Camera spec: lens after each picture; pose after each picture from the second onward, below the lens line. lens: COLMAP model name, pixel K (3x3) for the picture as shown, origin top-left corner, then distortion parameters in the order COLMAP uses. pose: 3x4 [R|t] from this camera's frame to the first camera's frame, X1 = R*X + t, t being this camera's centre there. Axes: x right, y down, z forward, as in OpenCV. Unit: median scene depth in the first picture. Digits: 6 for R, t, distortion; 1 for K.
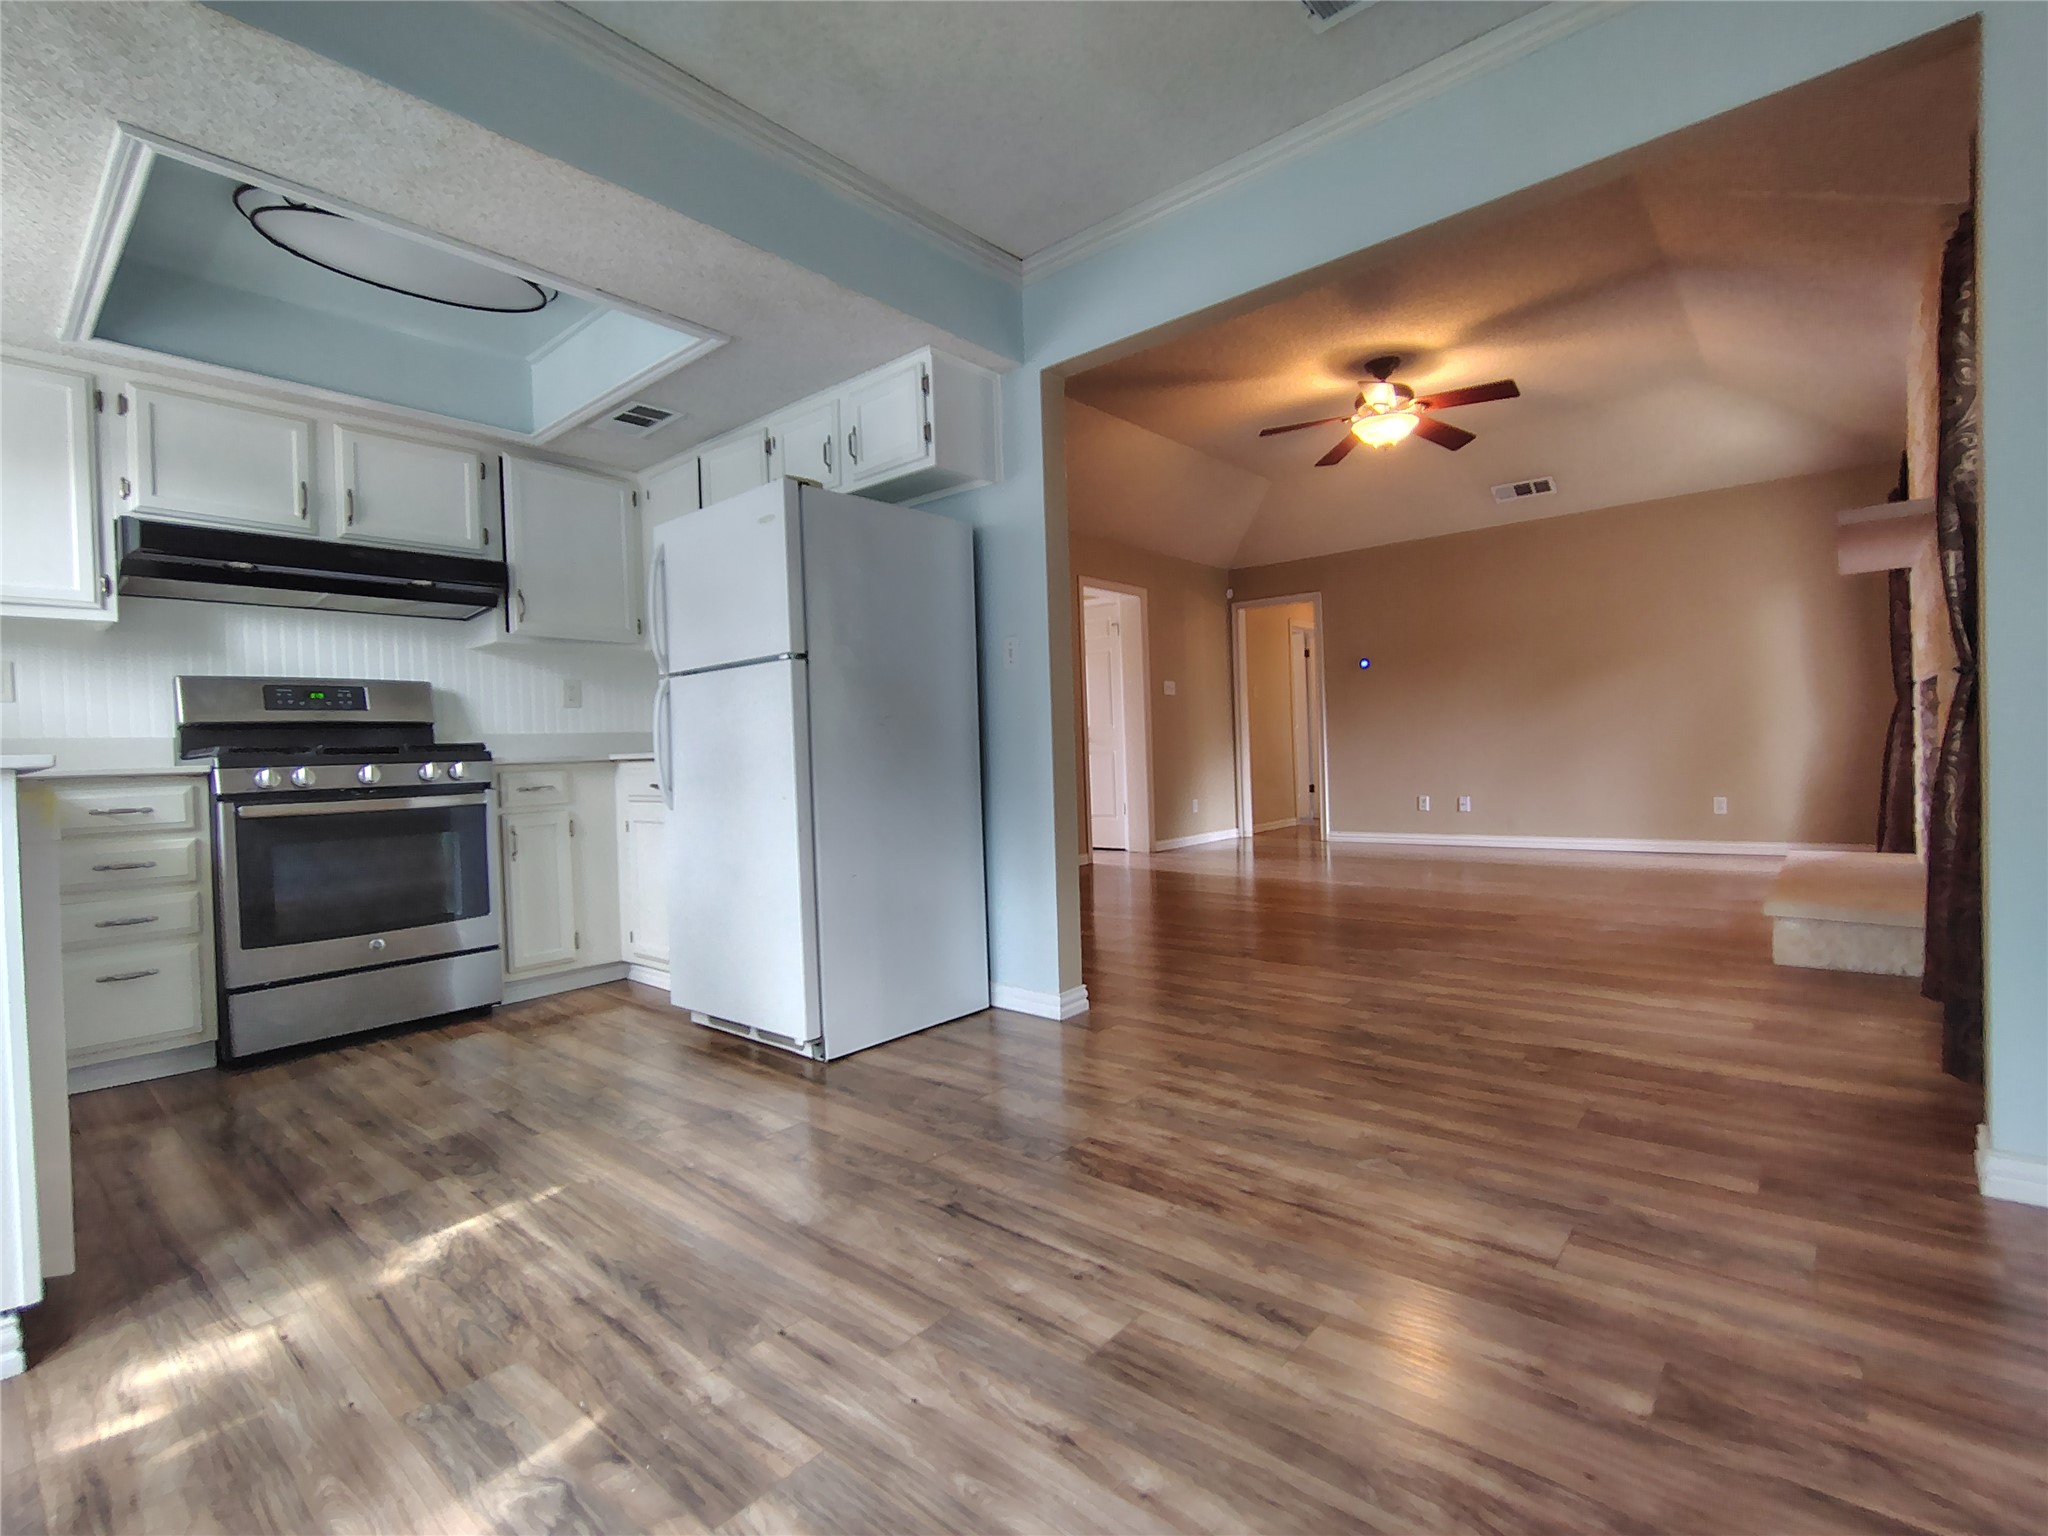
lens RADIAL K [[957.0, 0, 1022.6], [0, 957.0, 764.8], [0, 0, 1]] dist [-0.003421, -0.000256]
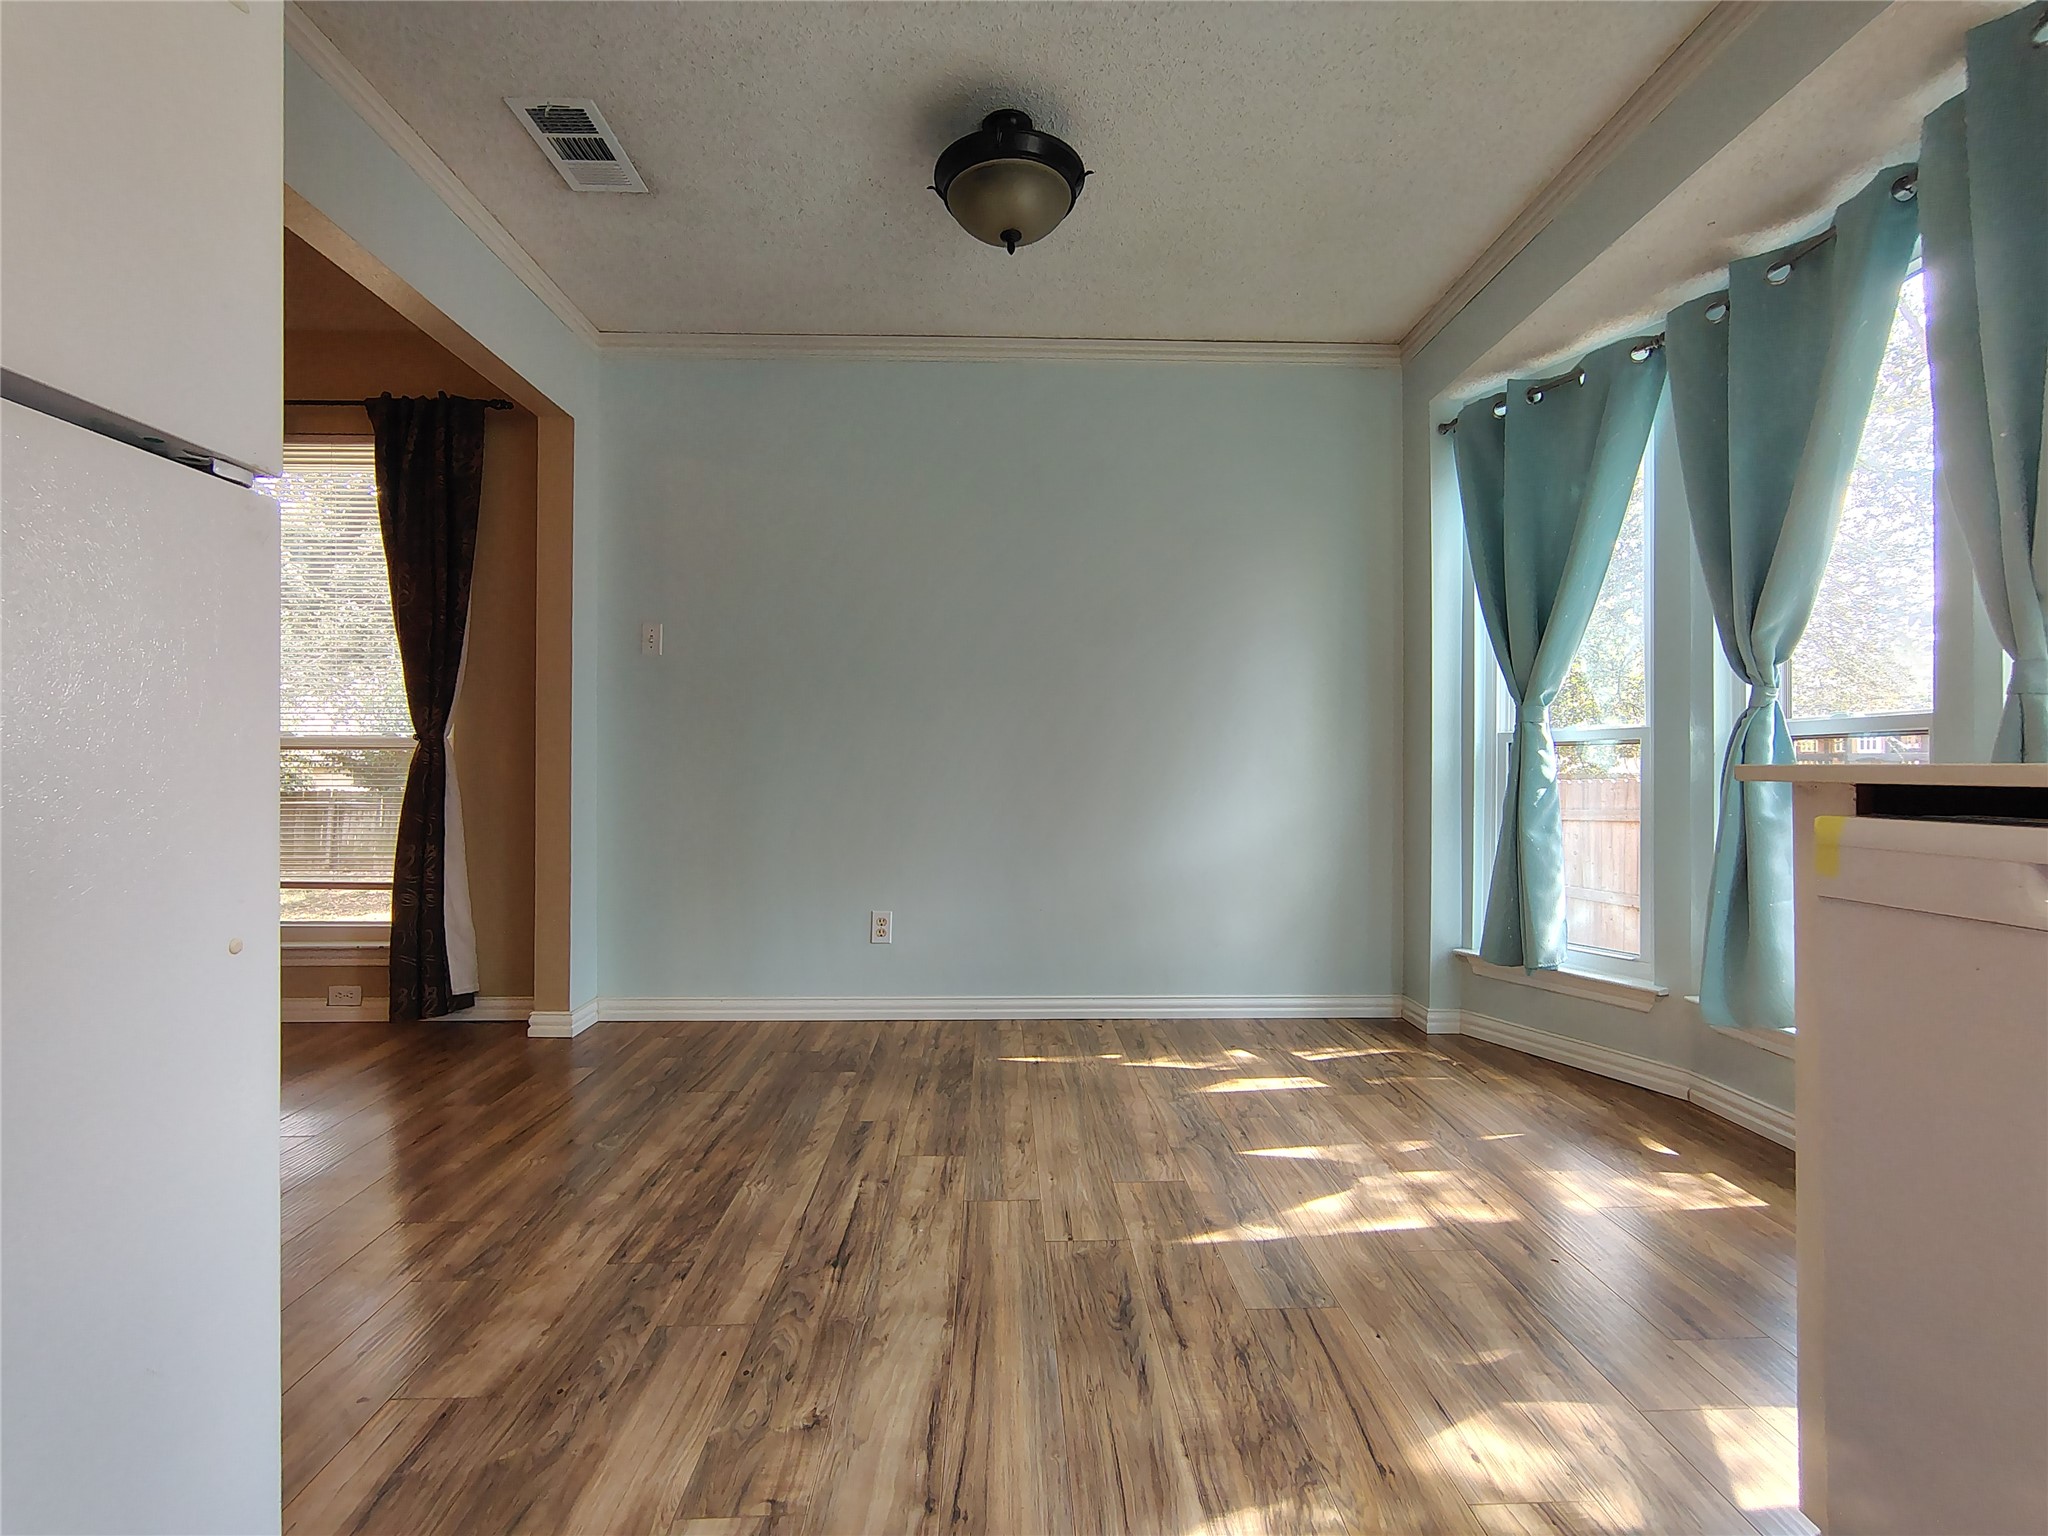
lens RADIAL K [[961.6, 0, 1024.0], [0, 961.6, 768.0], [0, 0, 1]] dist [-0.000865, 0.000769]
pose [[-0.675284, 0.038452, 0.736555, -0.628343], [0.034756, 0.999190, -0.020298, -0.006252], [-0.736738, 0.011893, -0.676073, 1.014385]]
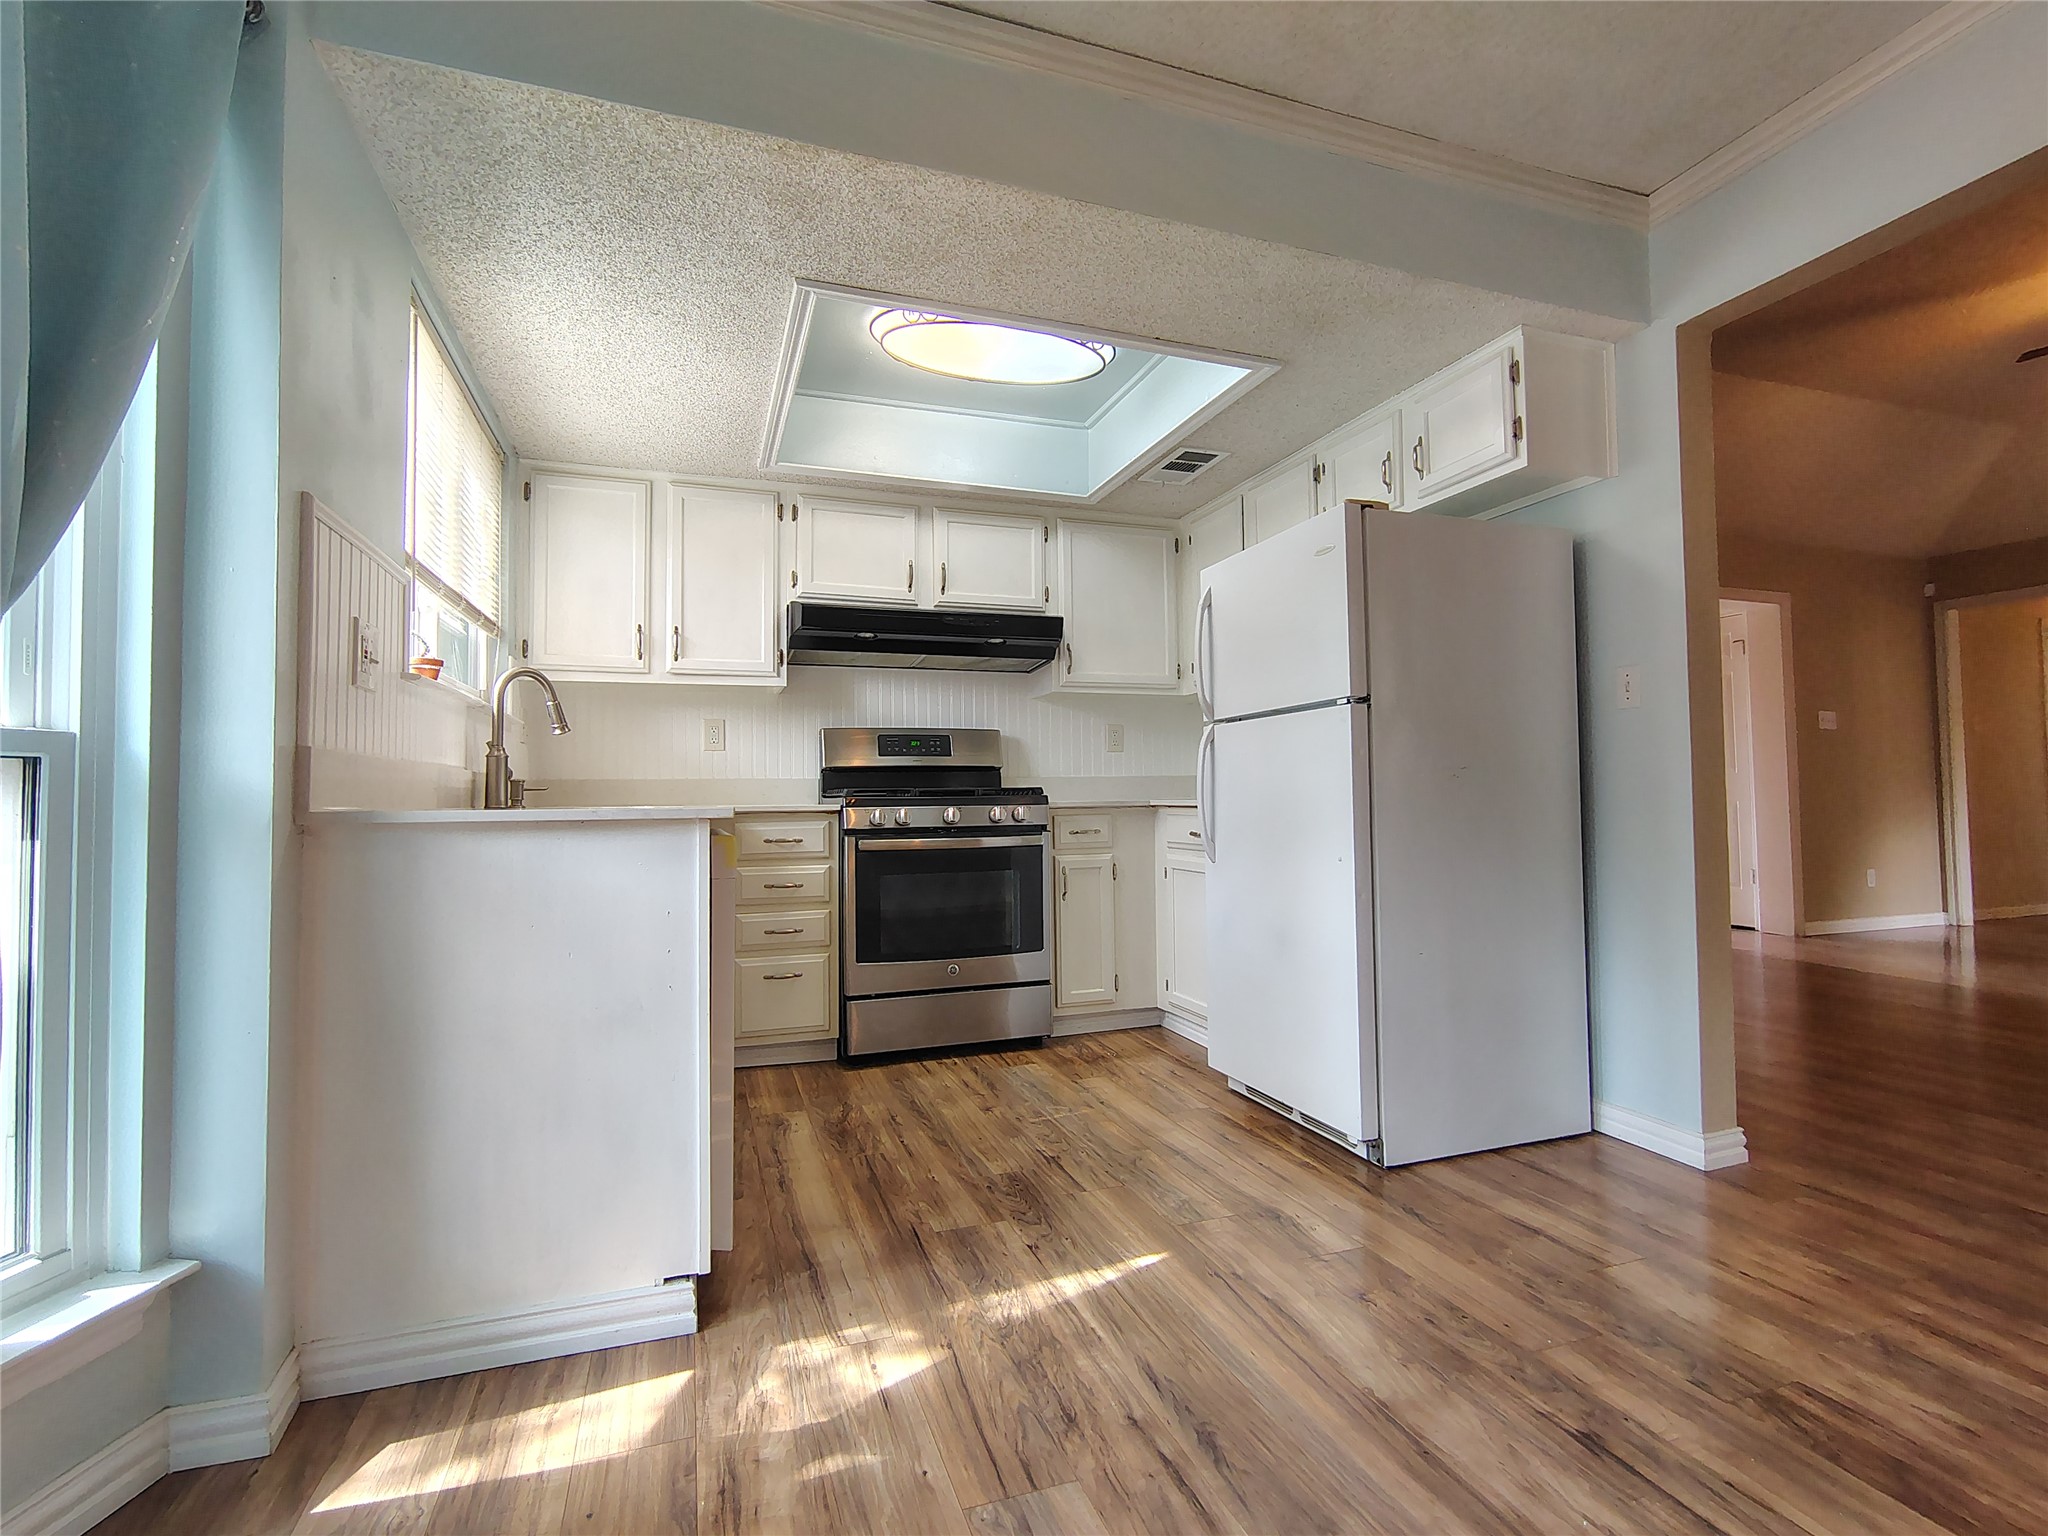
lens RADIAL K [[961.6, 0, 1024.0], [0, 961.6, 768.0], [0, 0, 1]] dist [-0.000865, 0.000769]
pose [[0.867264, 0.008810, -0.497770, -0.059046], [-0.025416, 0.999323, -0.026595, -0.019100], [0.497199, 0.035717, 0.866901, 0.075625]]
